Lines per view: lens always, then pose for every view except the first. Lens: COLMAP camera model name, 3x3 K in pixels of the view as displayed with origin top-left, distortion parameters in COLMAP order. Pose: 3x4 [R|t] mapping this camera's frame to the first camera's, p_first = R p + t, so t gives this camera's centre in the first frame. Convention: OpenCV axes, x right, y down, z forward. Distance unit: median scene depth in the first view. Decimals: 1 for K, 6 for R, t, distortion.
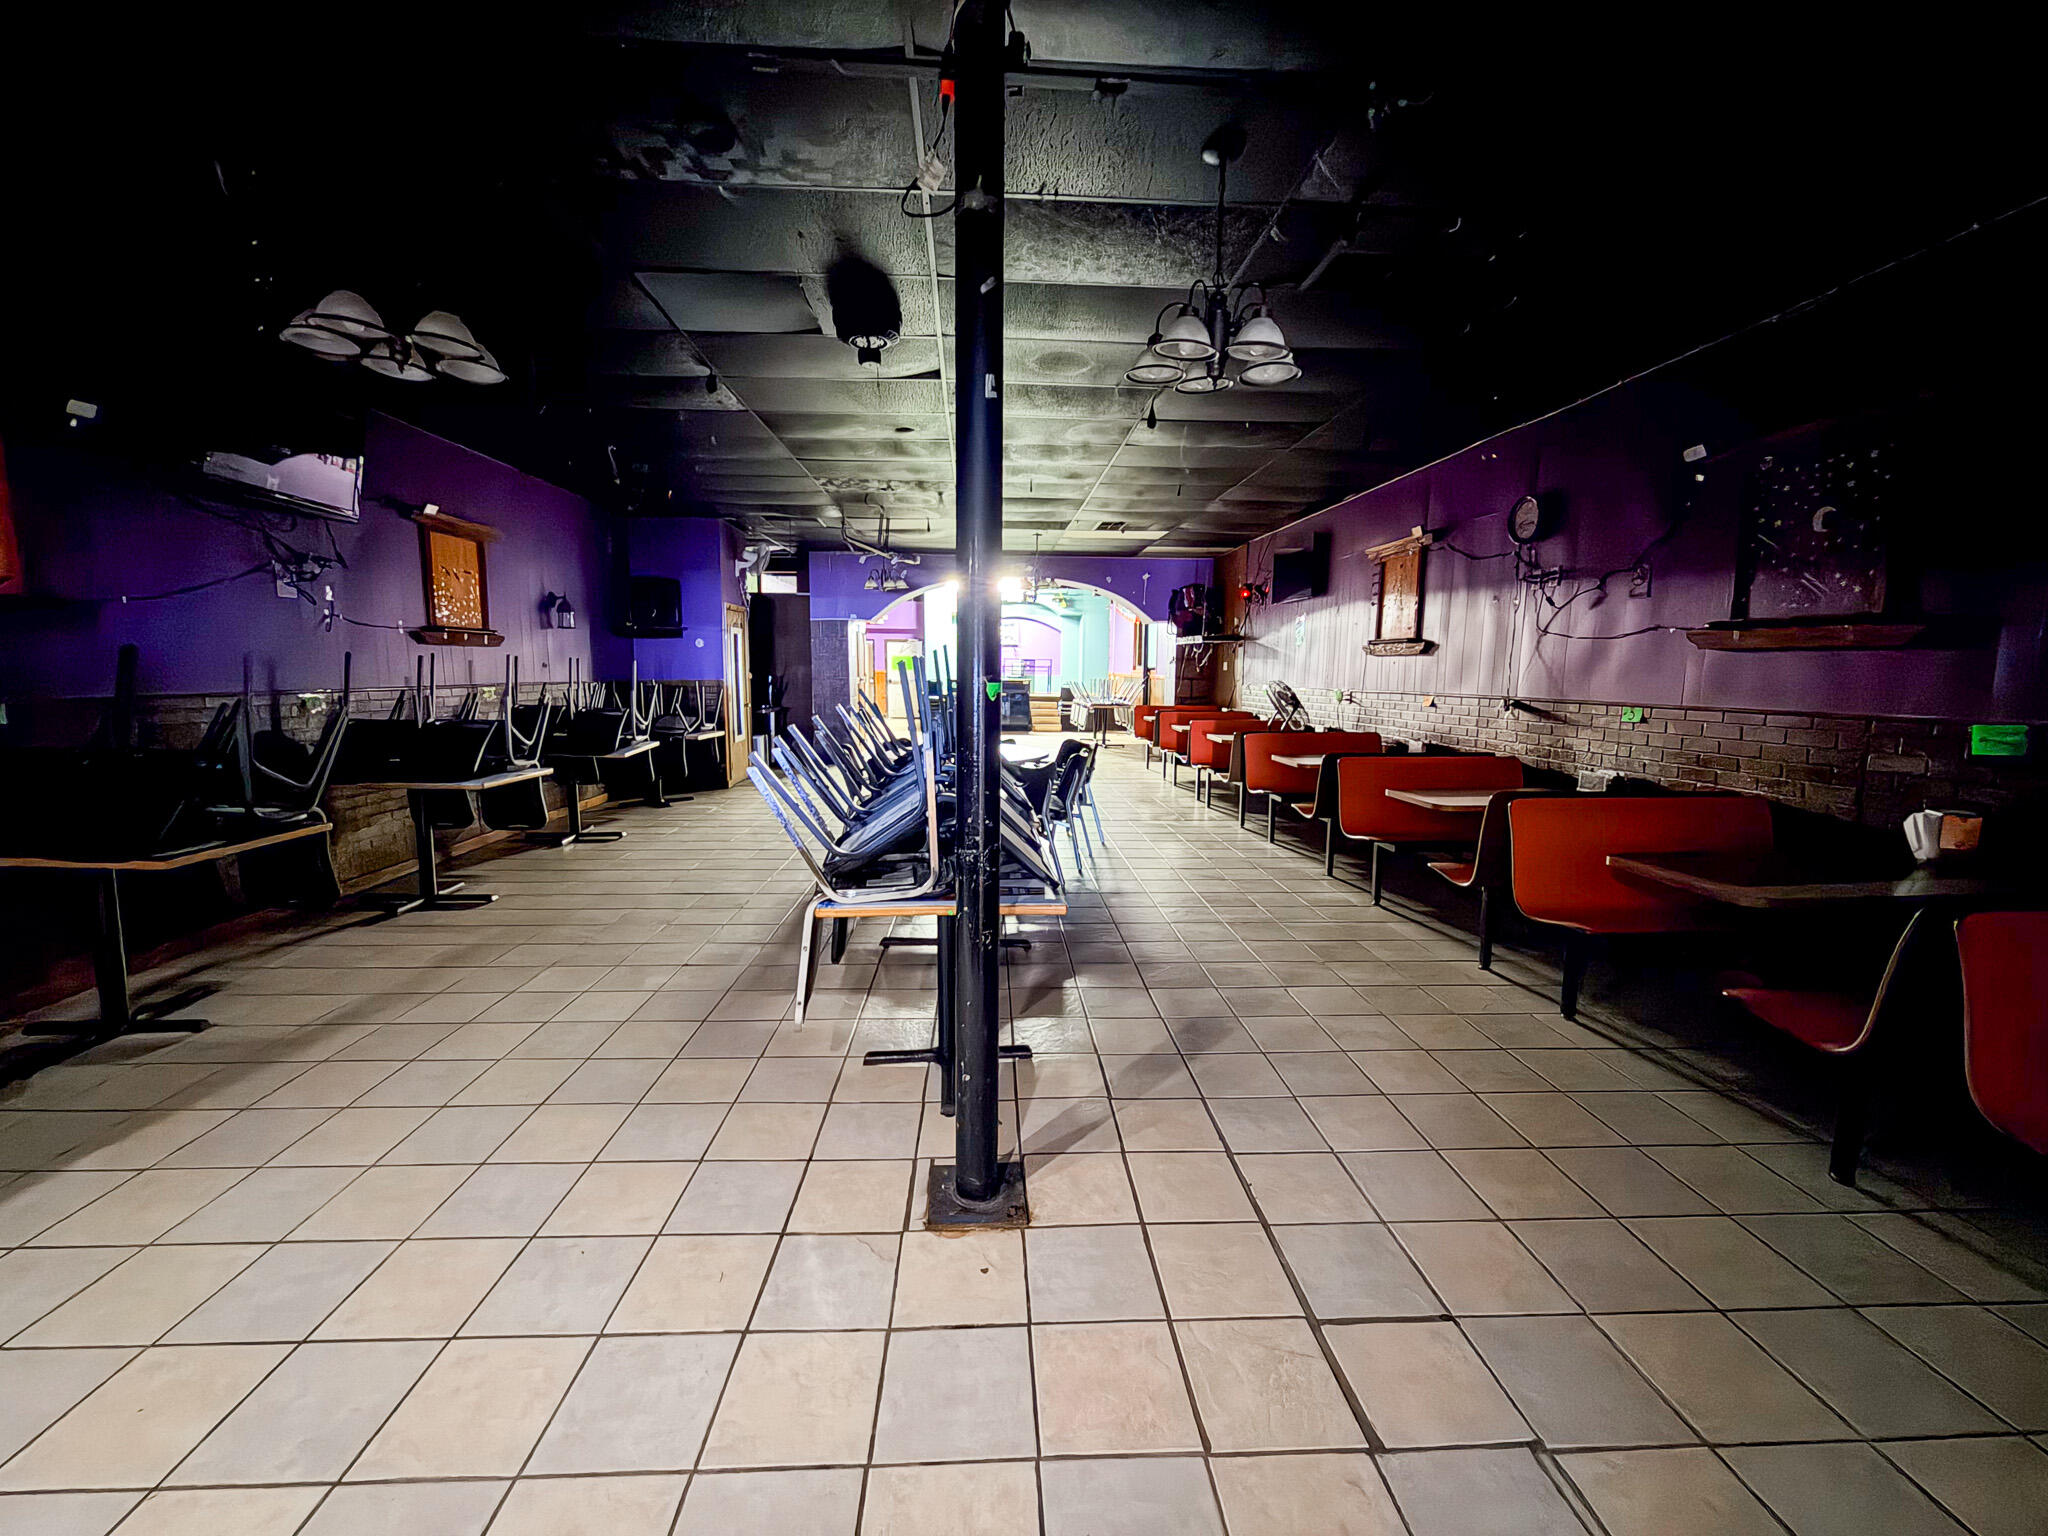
lens RADIAL K [[815.7, 0, 1021.3], [0, 815.7, 761.5], [0, 0, 1]] dist [-0.001475, -0.000151]
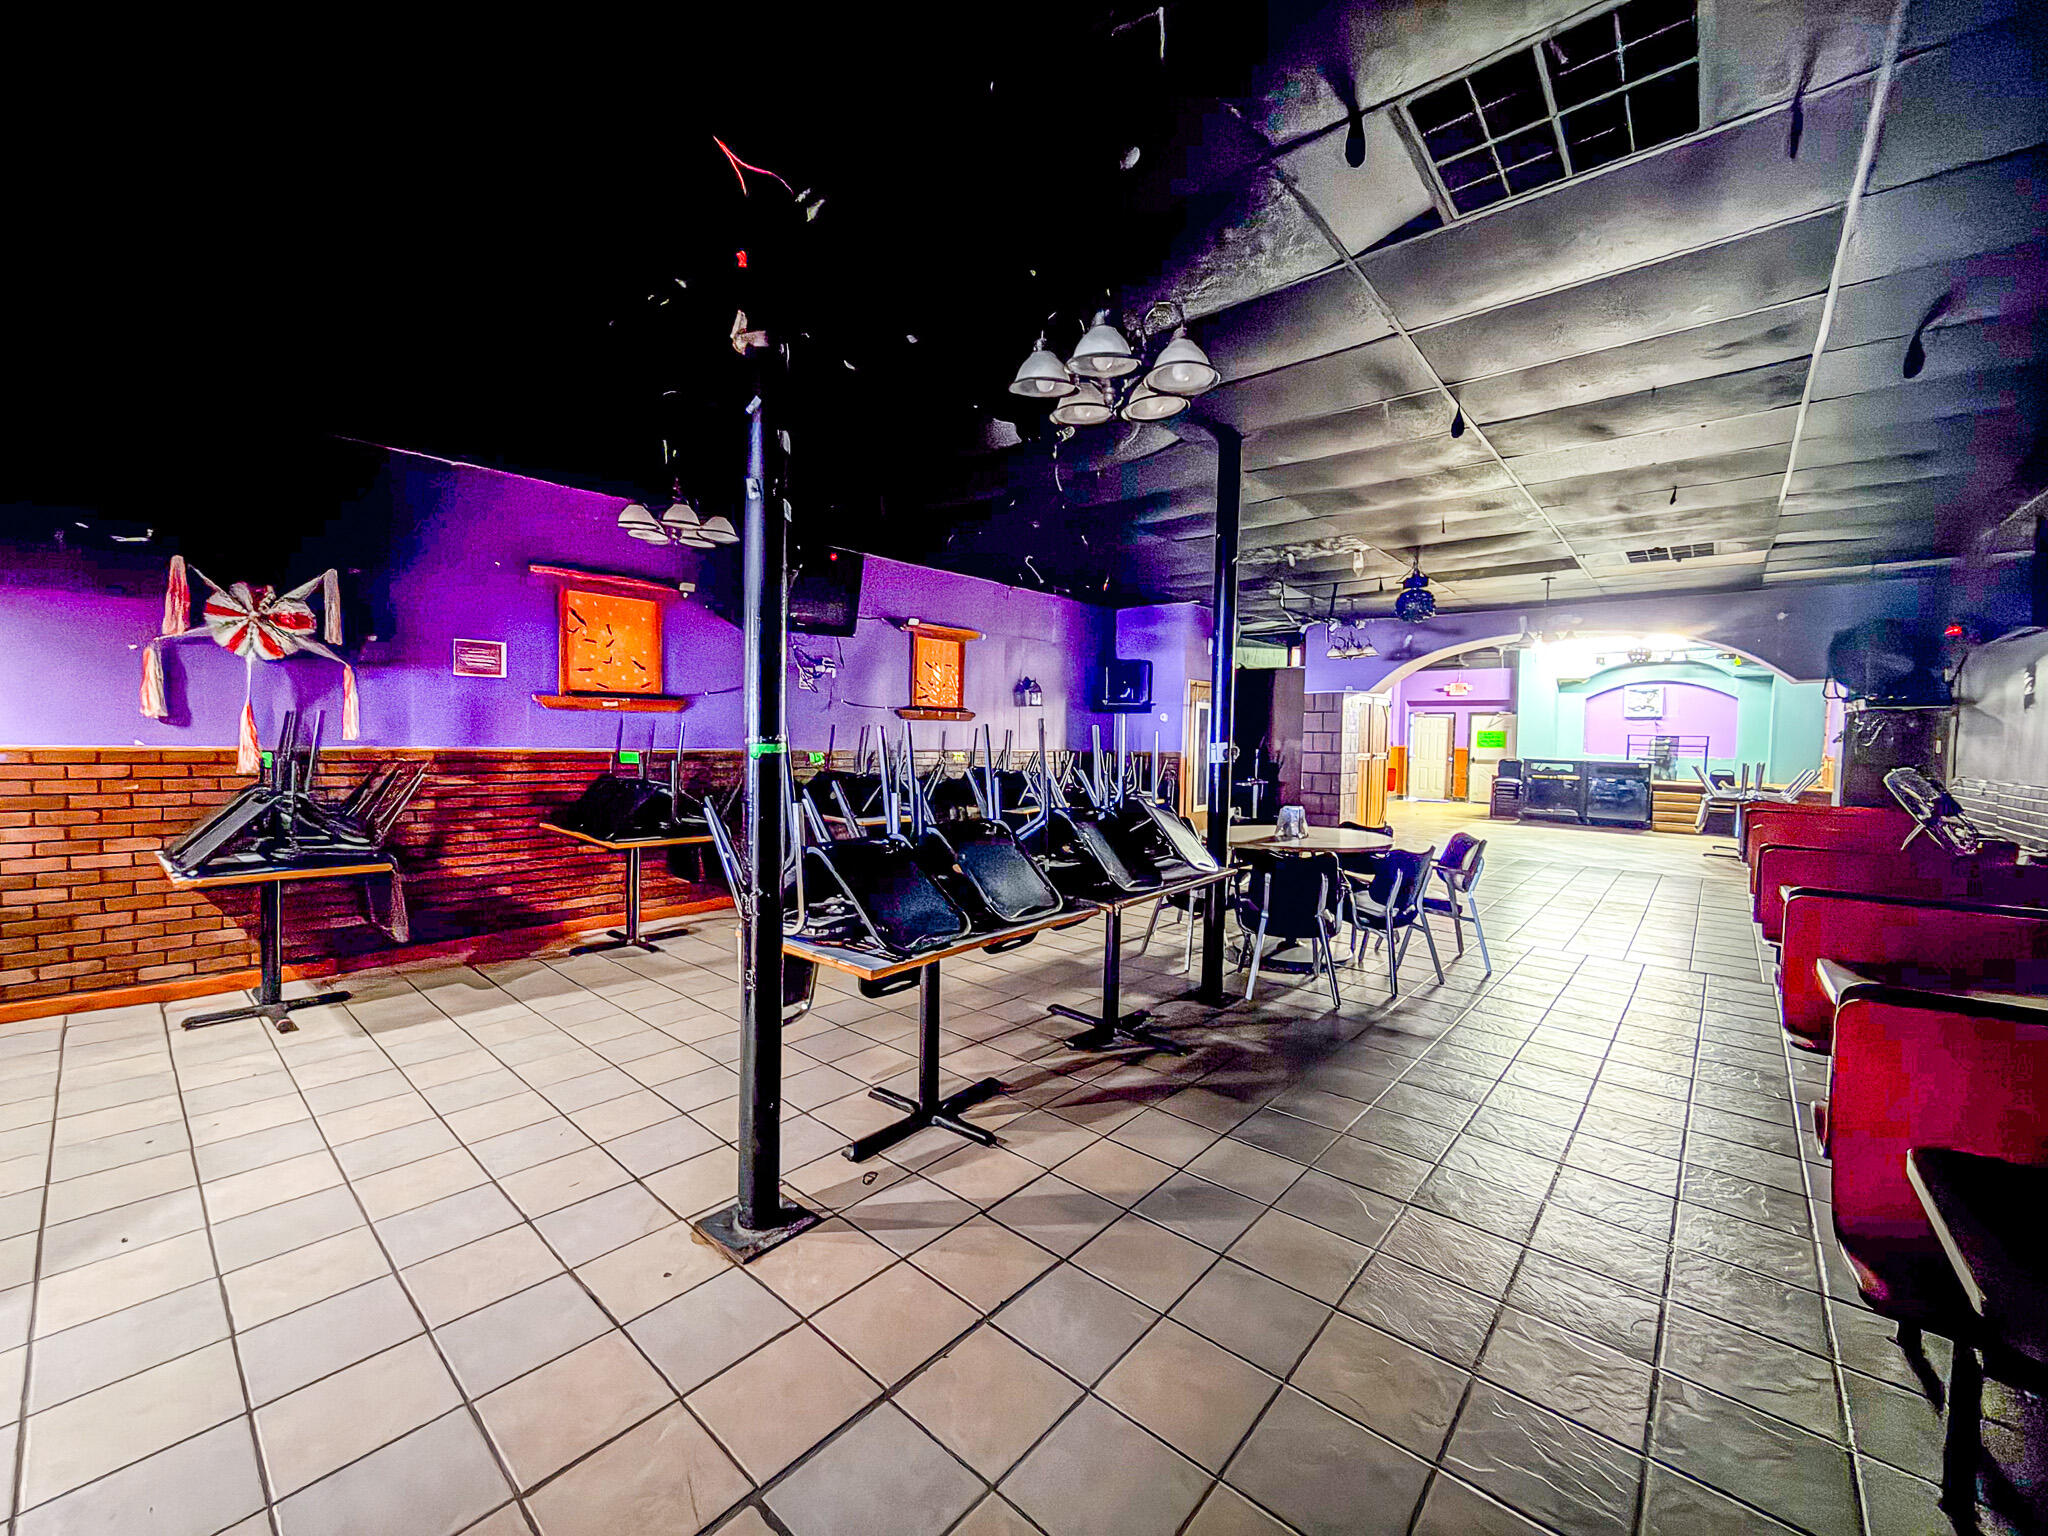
lens RADIAL K [[815.7, 0, 1021.3], [0, 815.7, 761.5], [0, 0, 1]] dist [-0.001475, -0.000151]
pose [[0.717881, 0.027944, -0.695605, 0.317486], [-0.092267, 0.994198, -0.055283, -0.013919], [0.690025, 0.103869, 0.716294, 0.142904]]
